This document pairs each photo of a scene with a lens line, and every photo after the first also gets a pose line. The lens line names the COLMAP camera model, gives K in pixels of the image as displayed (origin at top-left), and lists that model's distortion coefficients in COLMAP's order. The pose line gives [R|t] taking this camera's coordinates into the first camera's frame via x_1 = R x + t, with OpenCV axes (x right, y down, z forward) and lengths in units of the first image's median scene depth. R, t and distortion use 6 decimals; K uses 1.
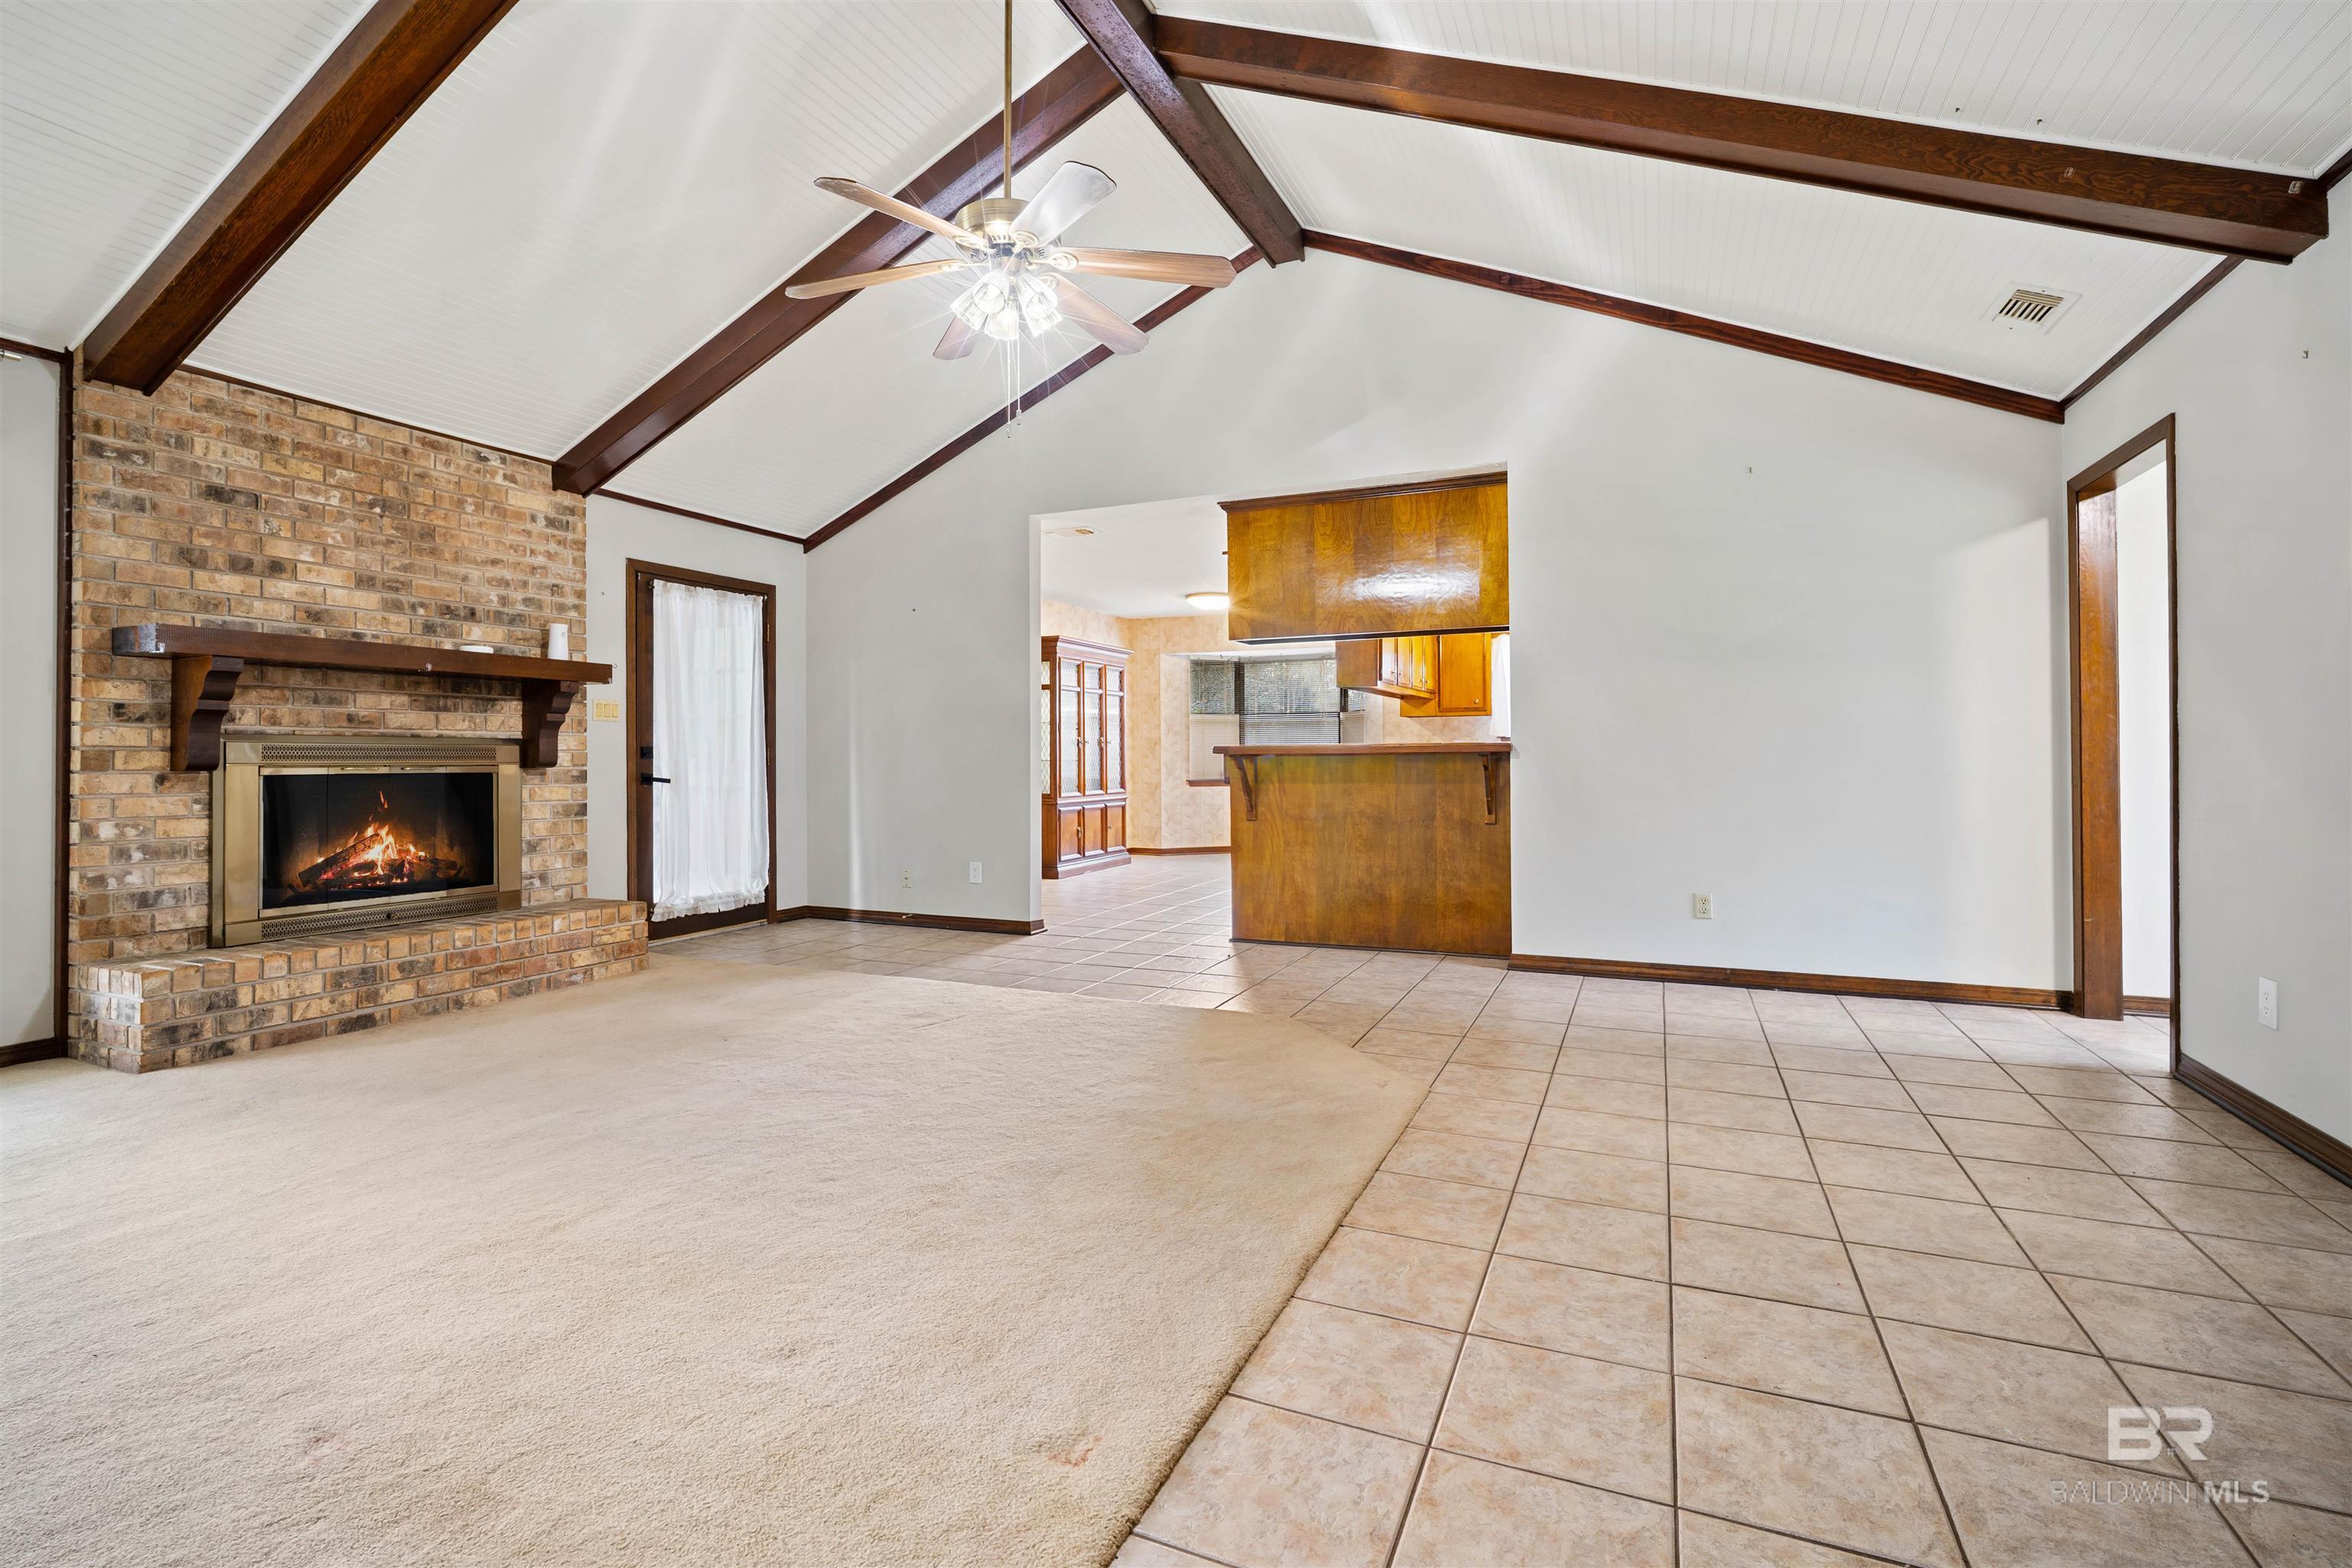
lens RADIAL K [[1077.0, 0, 1191.2], [0, 1077.0, 737.9], [0, 0, 1]] dist [-0.005453, -0.000625]
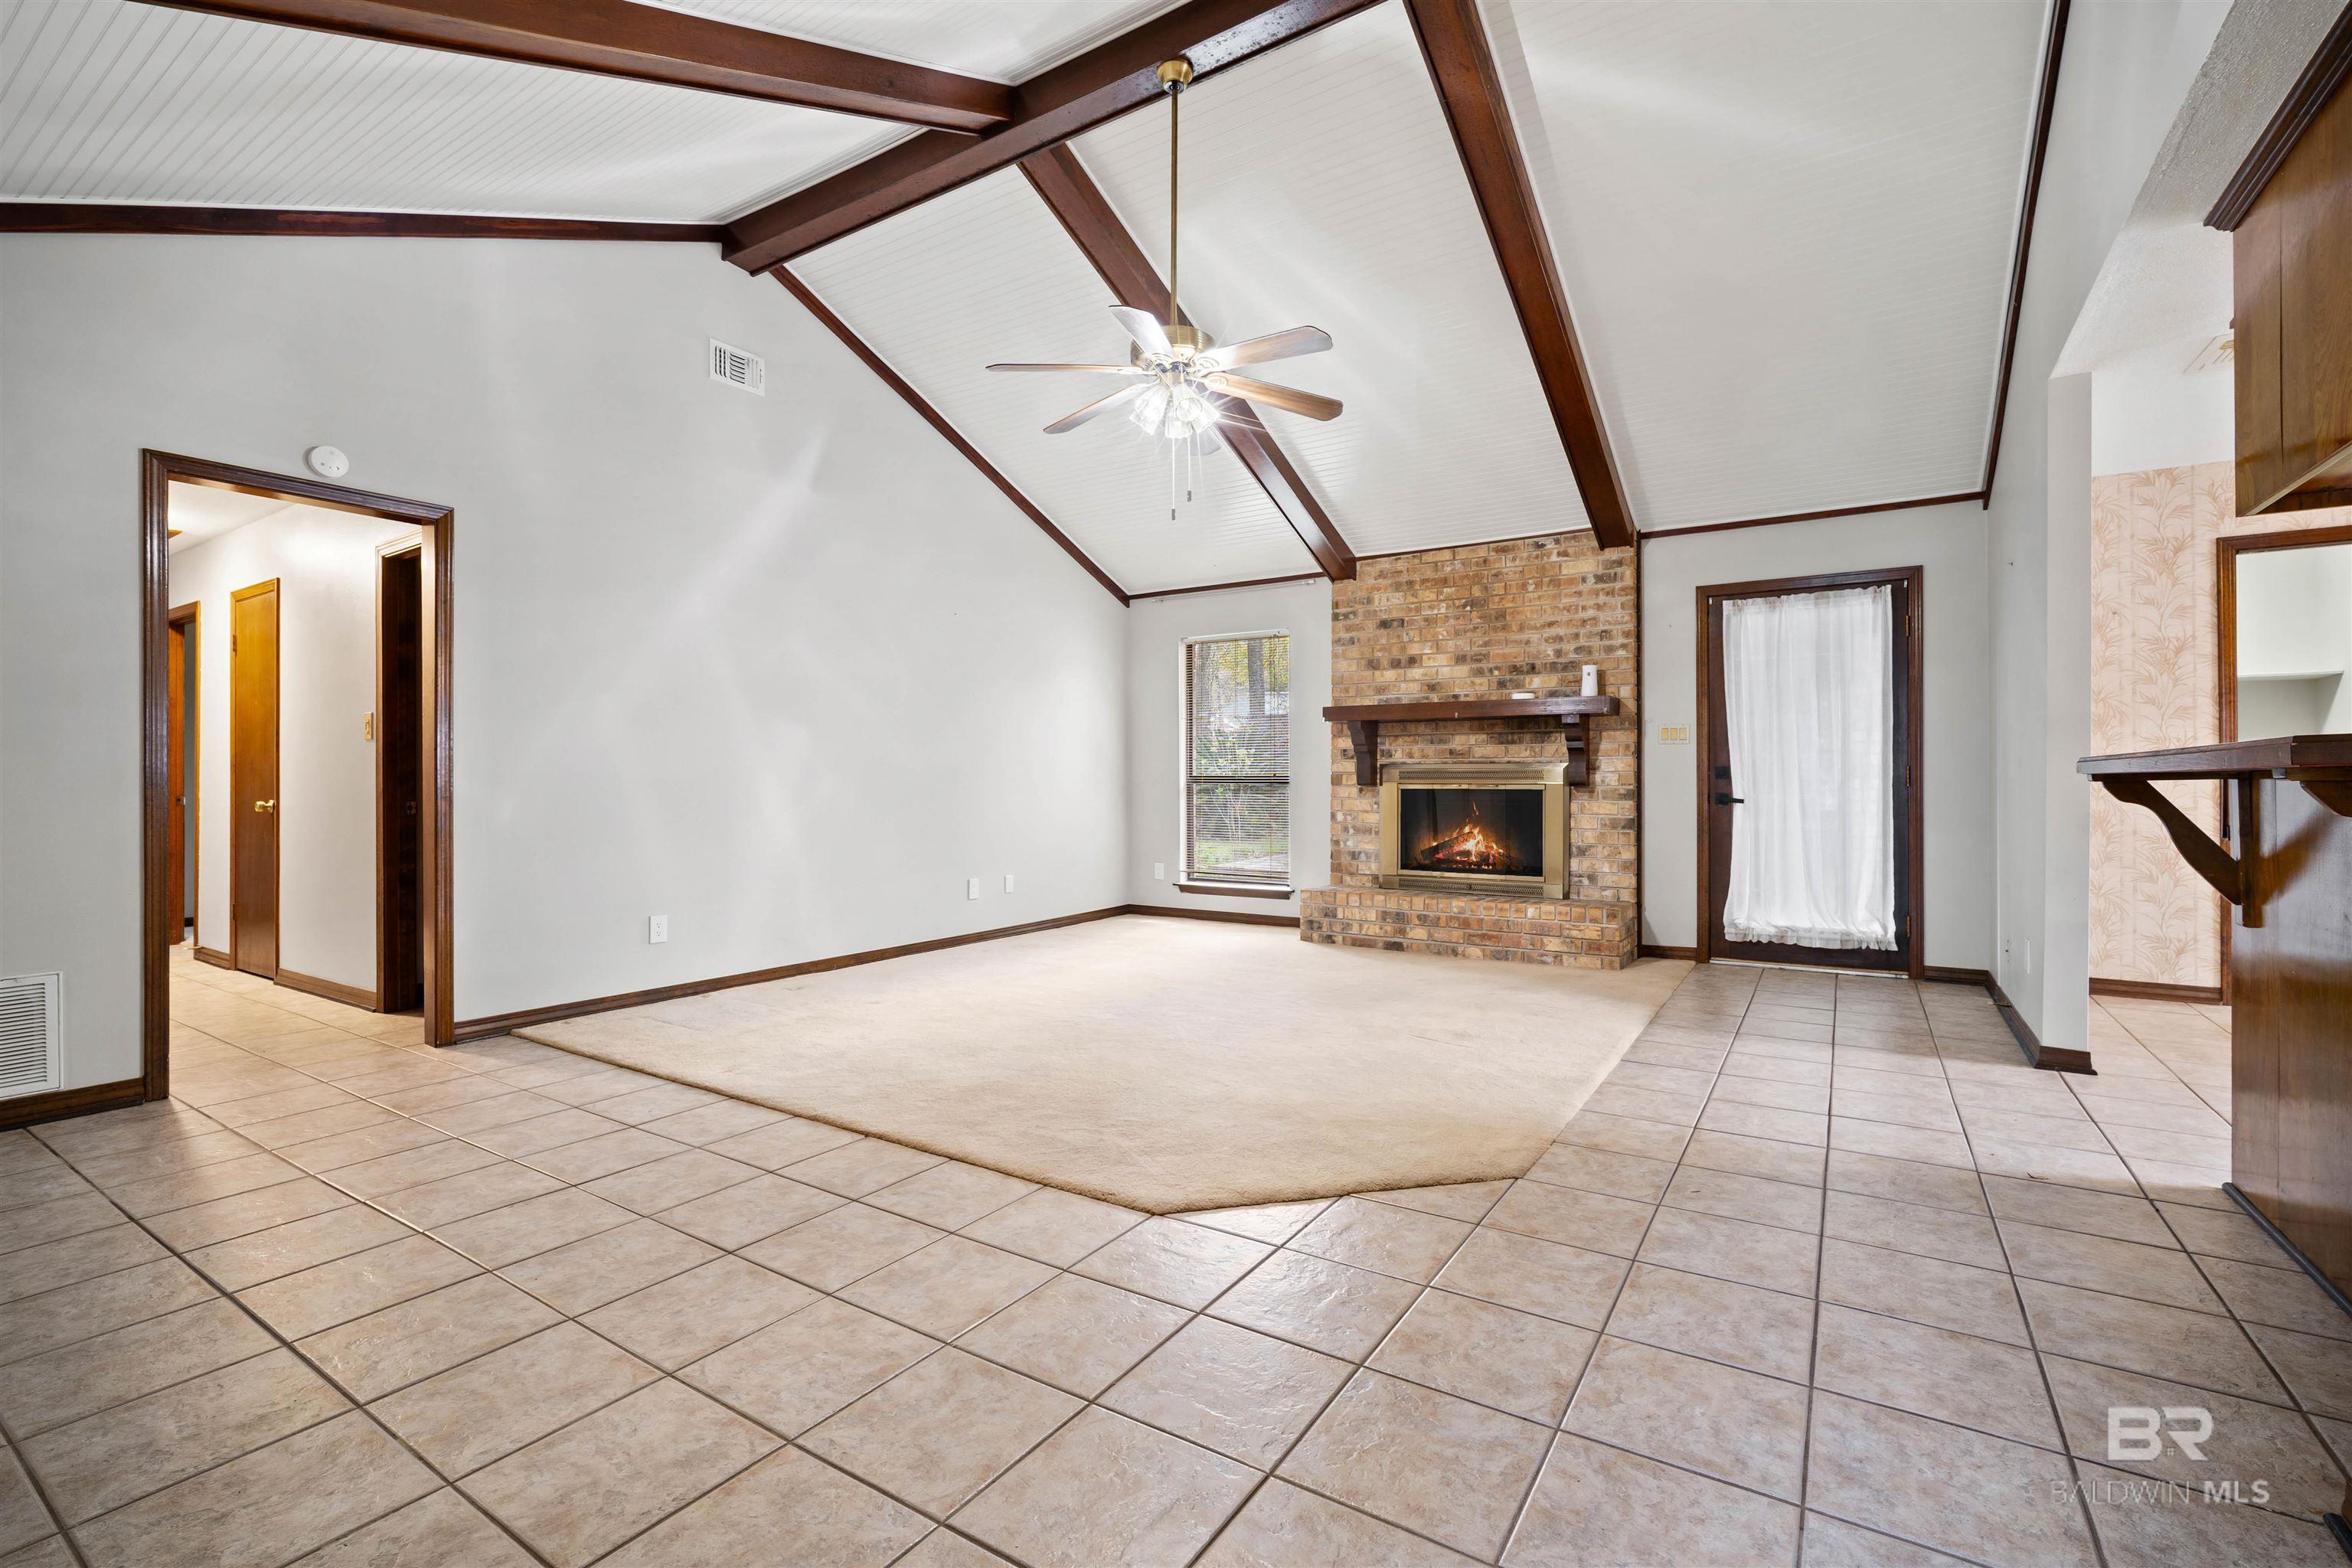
lens RADIAL K [[1029.0, 0, 1169.2], [0, 1029.0, 790.3], [0, 0, 1]] dist [-0.018484, 0.001539]
pose [[-0.173092, 0.013408, -0.984814, 0.695122], [0.019993, 0.999749, 0.010097, 0.012614], [0.984703, -0.017942, -0.173316, 0.845063]]
